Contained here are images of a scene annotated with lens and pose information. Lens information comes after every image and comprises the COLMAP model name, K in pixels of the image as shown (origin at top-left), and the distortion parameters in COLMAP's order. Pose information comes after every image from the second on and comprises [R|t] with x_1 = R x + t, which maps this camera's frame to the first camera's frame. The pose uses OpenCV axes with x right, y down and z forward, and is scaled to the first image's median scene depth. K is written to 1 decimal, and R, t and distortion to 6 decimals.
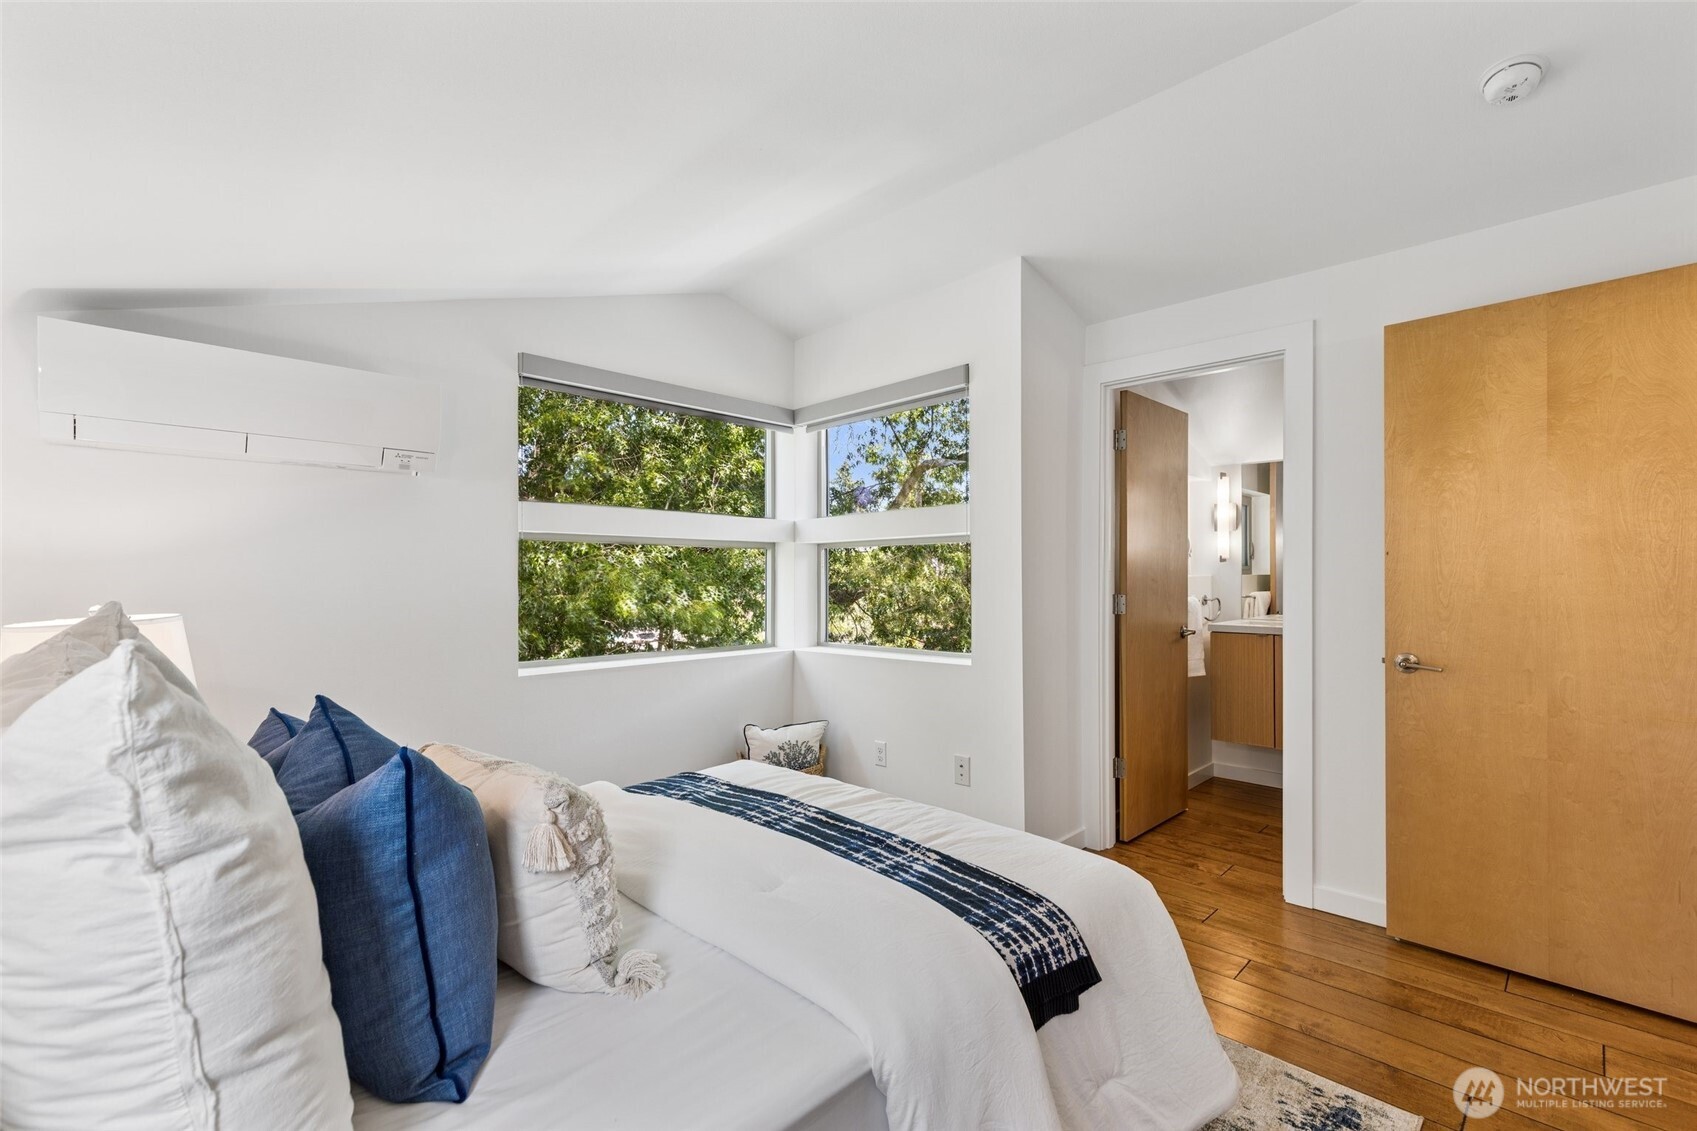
lens RADIAL K [[765.2, 0, 844.8], [0, 765.2, 580.9], [0, 0, 1]] dist [0.002733, 0.000617]
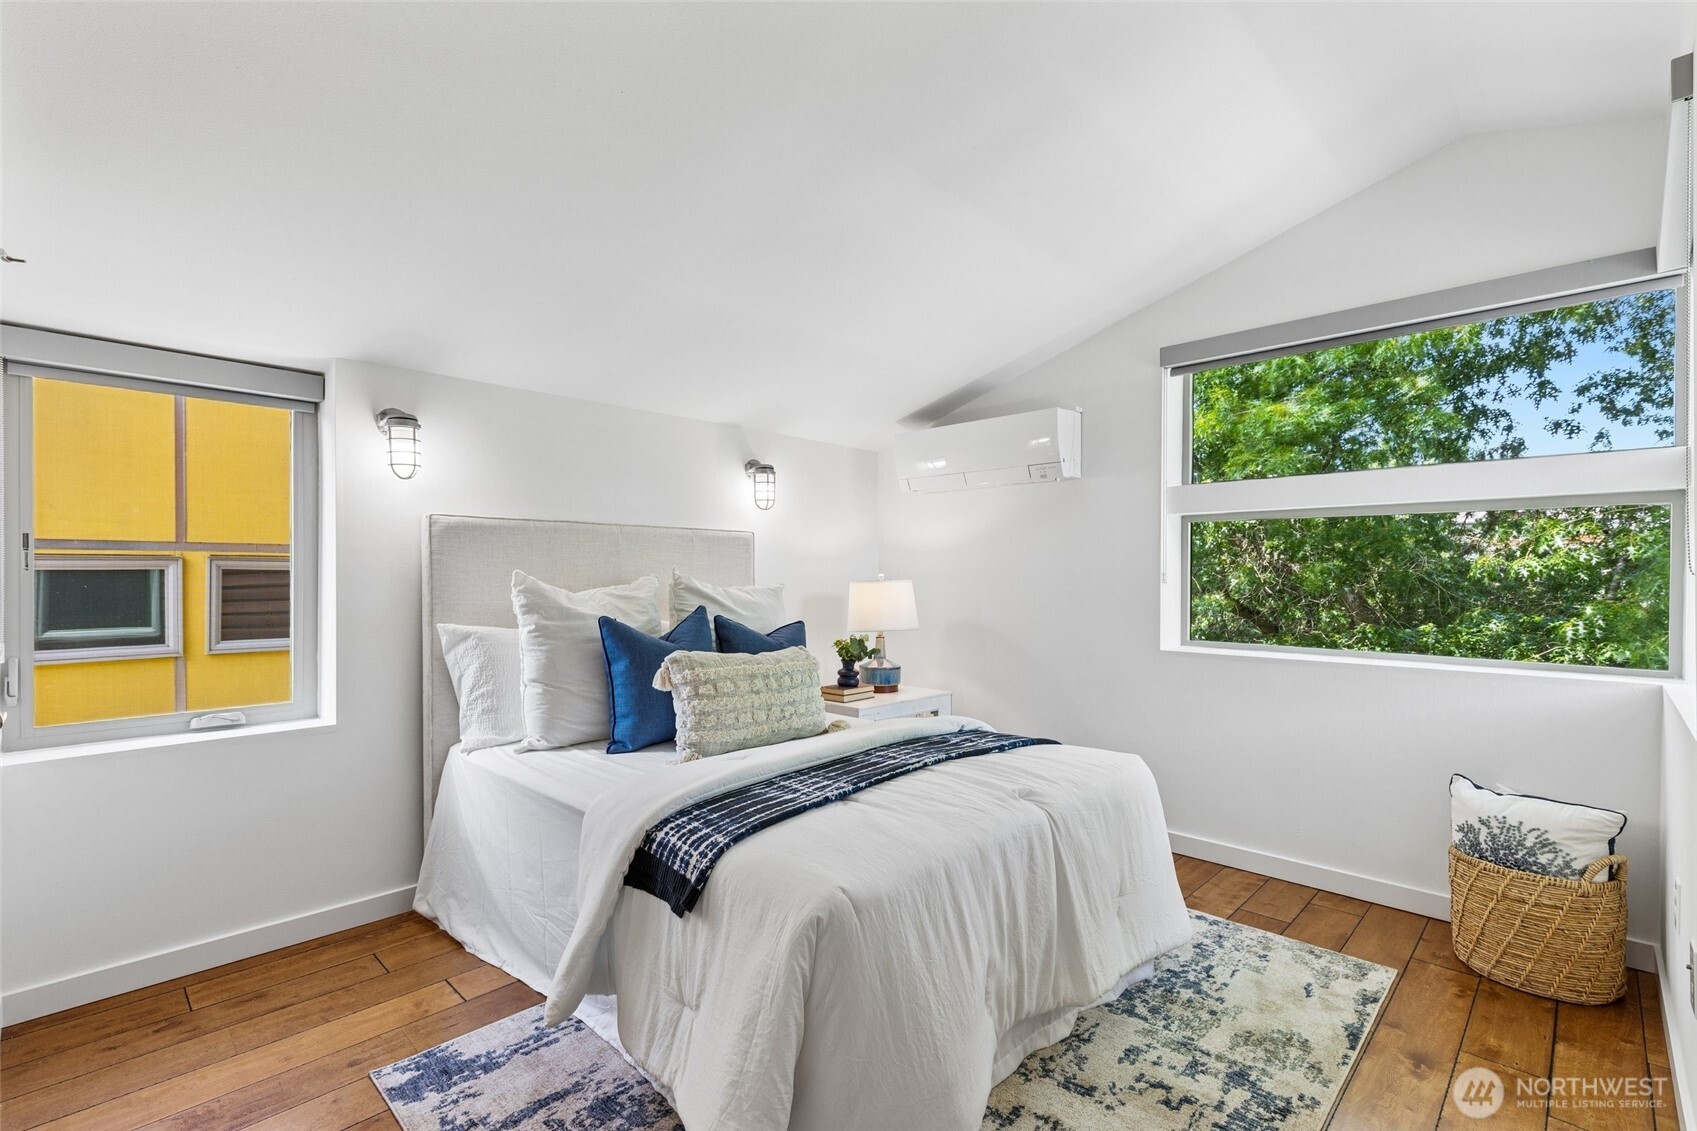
lens RADIAL K [[765.2, 0, 844.8], [0, 765.2, 580.9], [0, 0, 1]] dist [0.002733, 0.000617]
pose [[0.013800, 0.013379, -0.999815, 1.408892], [-0.008414, 0.999877, 0.013264, 0.037078], [0.999869, 0.008230, 0.013911, 1.194647]]
